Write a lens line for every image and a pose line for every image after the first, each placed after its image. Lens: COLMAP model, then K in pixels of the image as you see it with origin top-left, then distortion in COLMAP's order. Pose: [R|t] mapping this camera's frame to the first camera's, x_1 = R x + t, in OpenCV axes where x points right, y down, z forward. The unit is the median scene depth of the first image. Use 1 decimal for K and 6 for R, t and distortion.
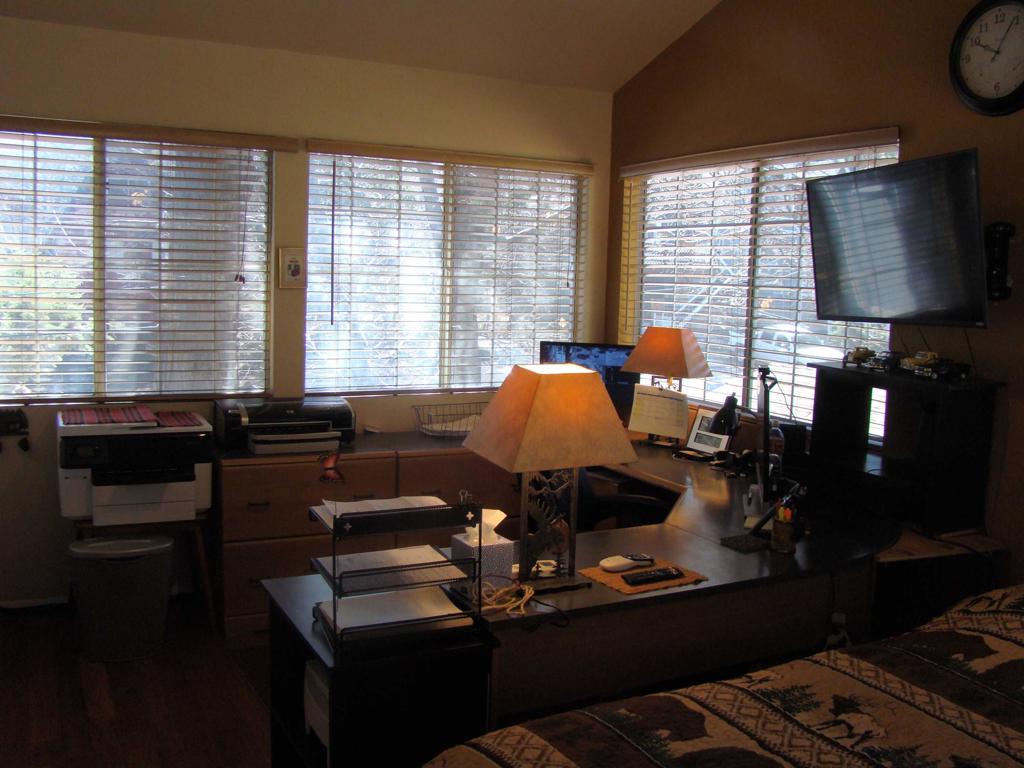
lens RADIAL K [[987.1, 0, 512.0], [0, 987.1, 384.0], [0, 0, 1]] dist [-0.088149, 0.010490]
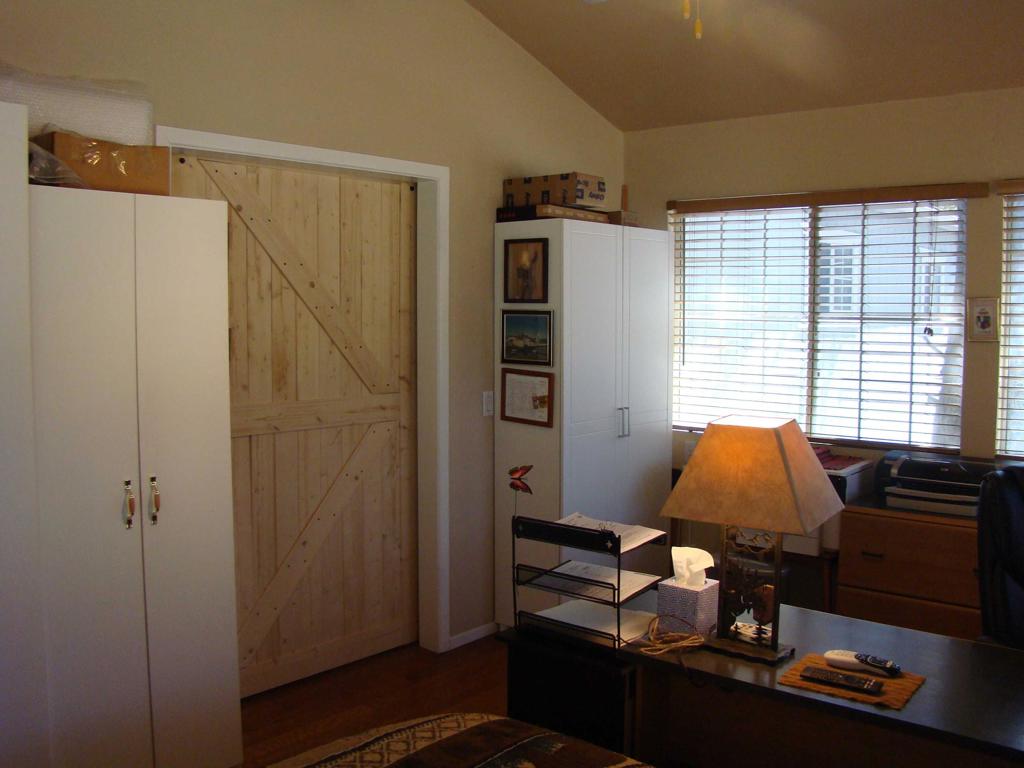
lens RADIAL K [[987.1, 0, 512.0], [0, 987.1, 384.0], [0, 0, 1]] dist [-0.088149, 0.010490]
pose [[0.376144, 0.041328, -0.925639, 0.798377], [-0.095340, 0.995428, 0.005702, -0.033210], [0.921643, 0.086106, 0.378365, 0.414403]]
